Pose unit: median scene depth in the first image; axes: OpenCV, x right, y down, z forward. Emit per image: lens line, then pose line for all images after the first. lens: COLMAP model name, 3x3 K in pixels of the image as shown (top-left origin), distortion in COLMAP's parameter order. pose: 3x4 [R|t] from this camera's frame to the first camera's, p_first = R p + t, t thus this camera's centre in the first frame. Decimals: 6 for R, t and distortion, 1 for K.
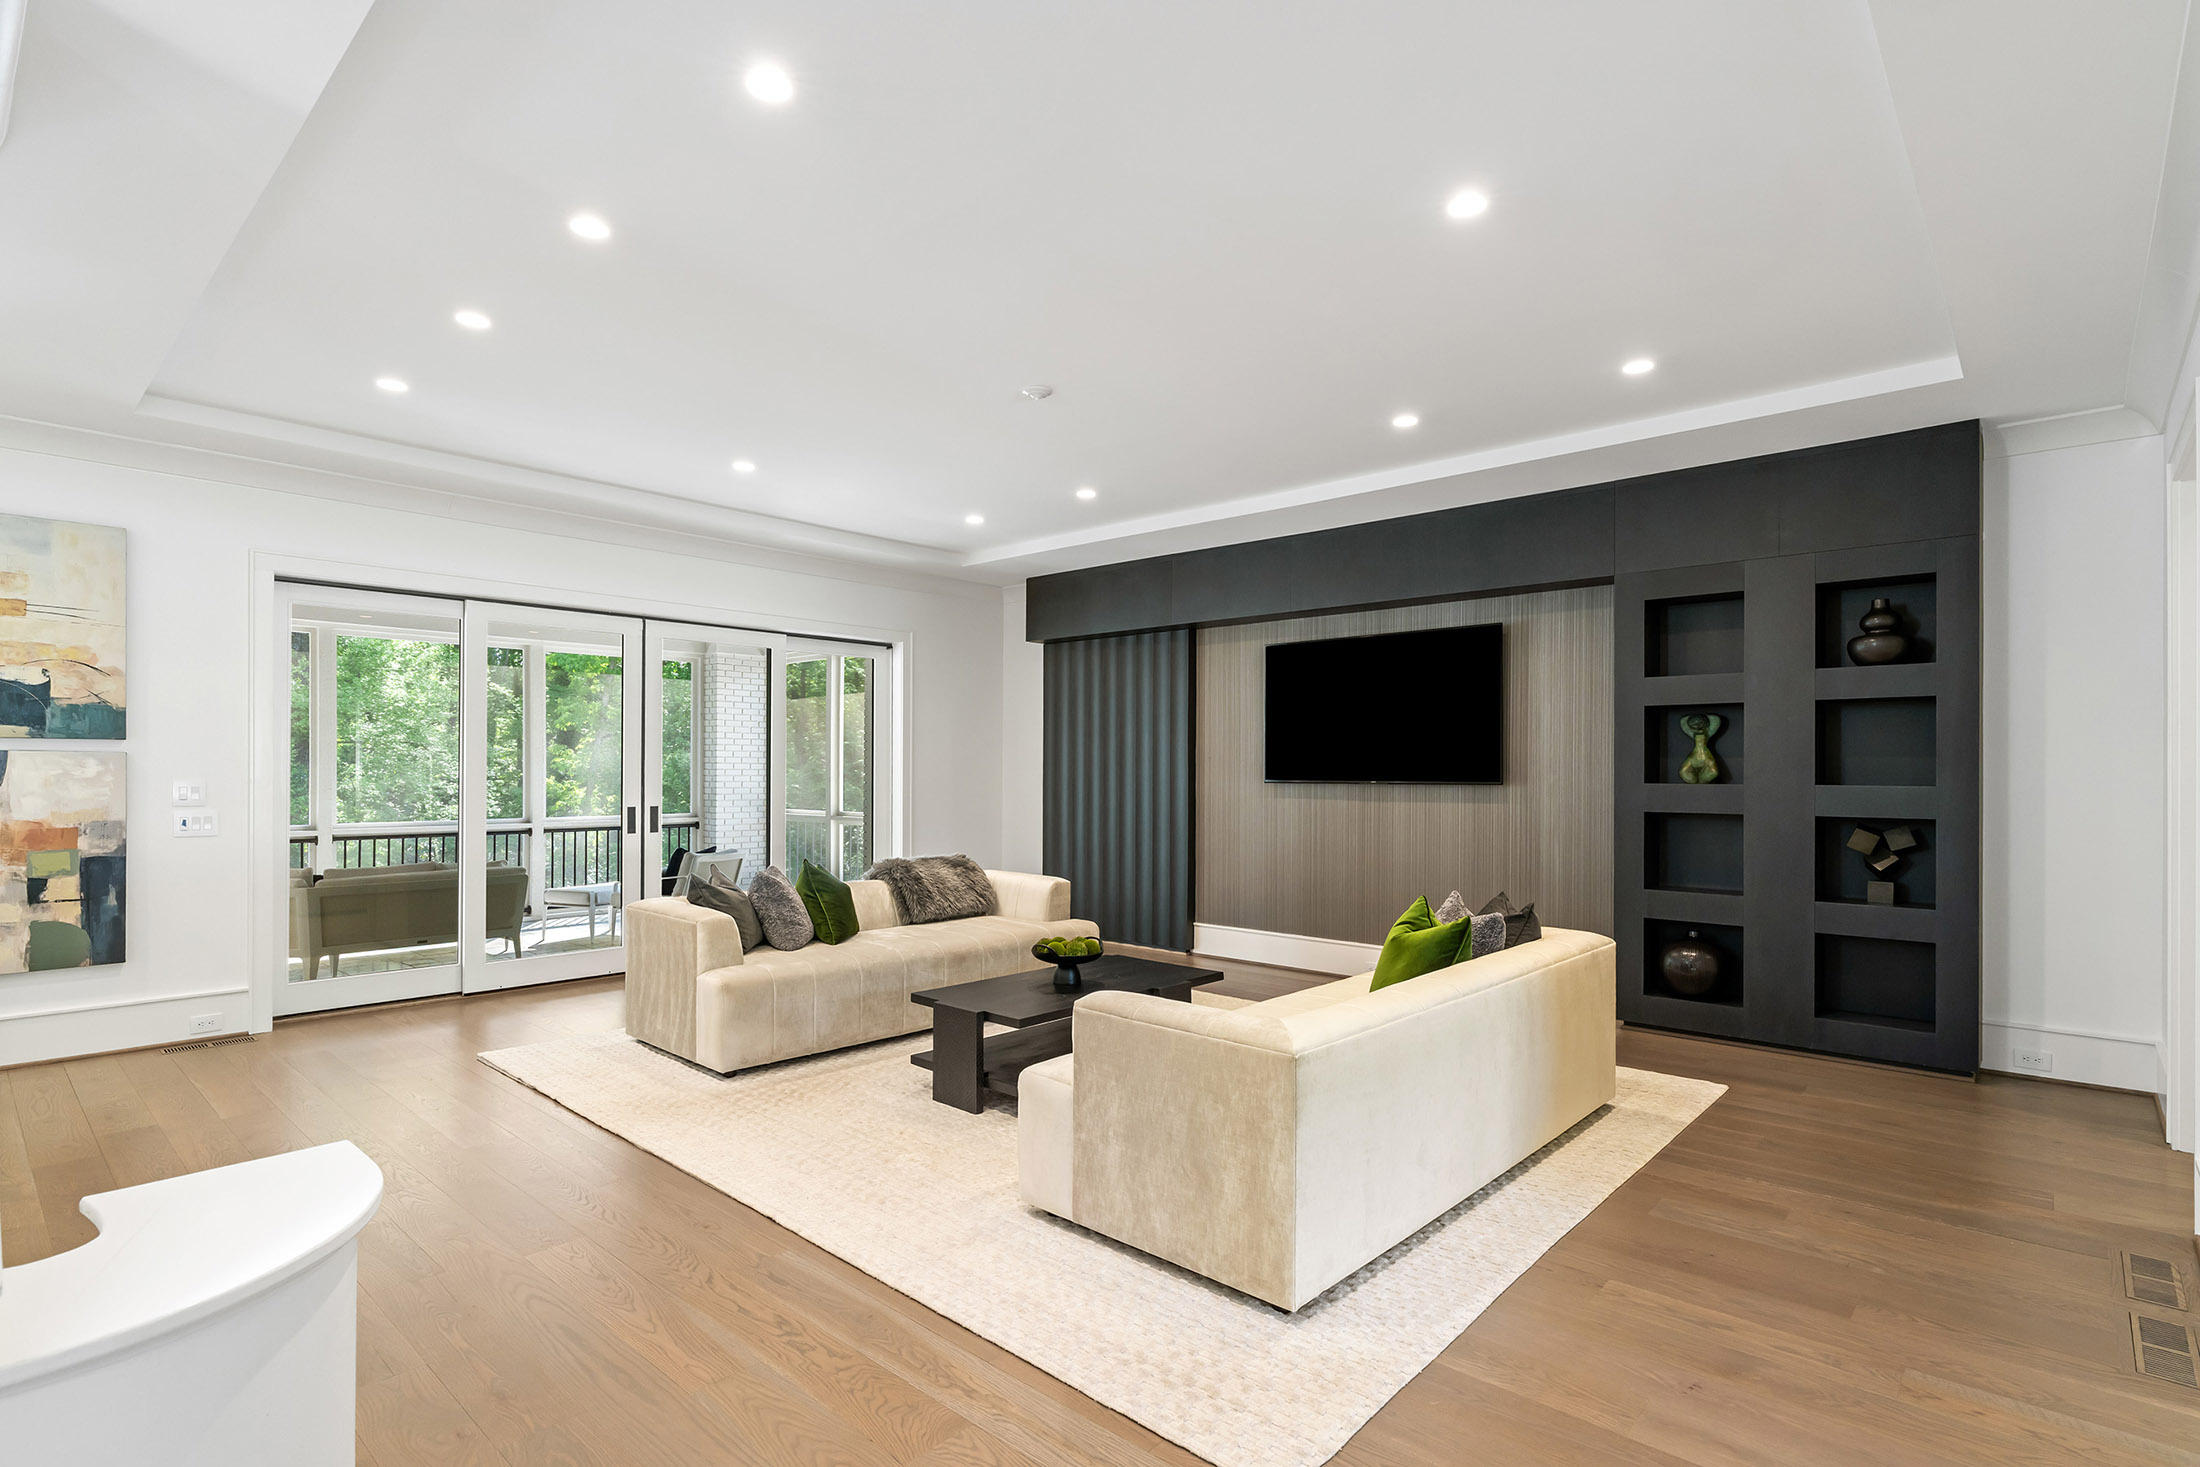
lens RADIAL K [[1050.2, 0, 1097.4], [0, 1050.2, 746.0], [0, 0, 1]] dist [0.000868, 0.000406]
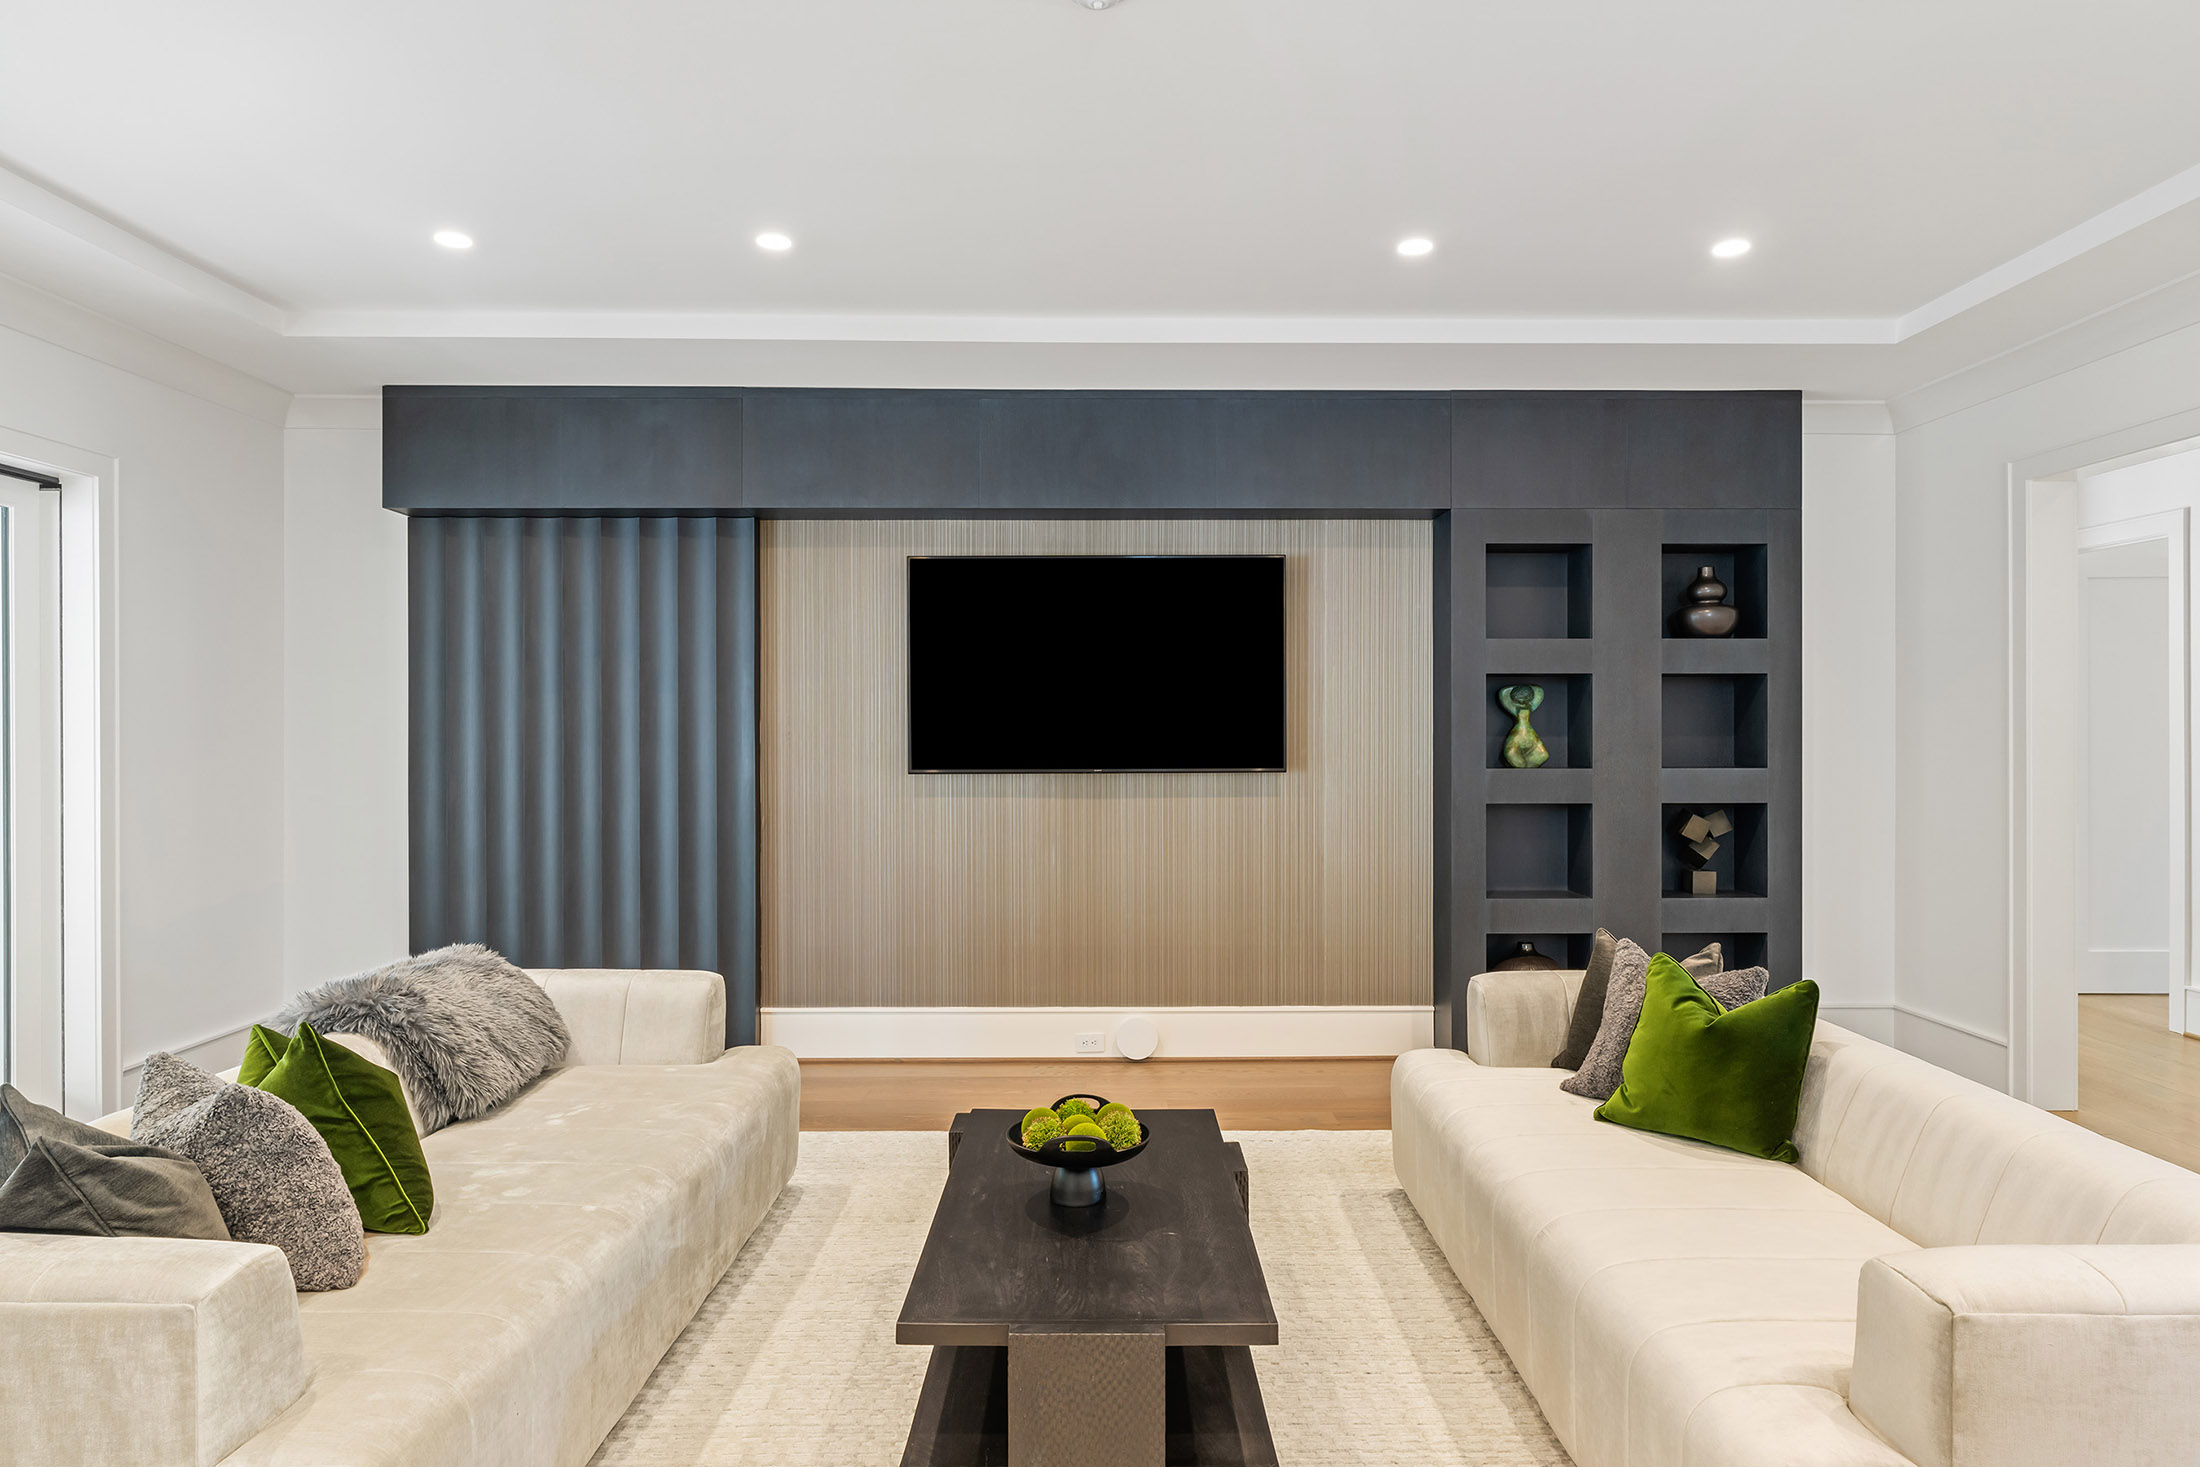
lens RADIAL K [[1336.2, 0, 1097.5], [0, 1336.2, 739.0], [0, 0, 1]] dist [-0.002227, -0.000796]
pose [[0.744792, 0.000129, 0.667297, -0.345052], [-0.012883, 0.999816, 0.014186, 0.001605], [-0.667172, -0.019162, 0.744657, 0.376136]]
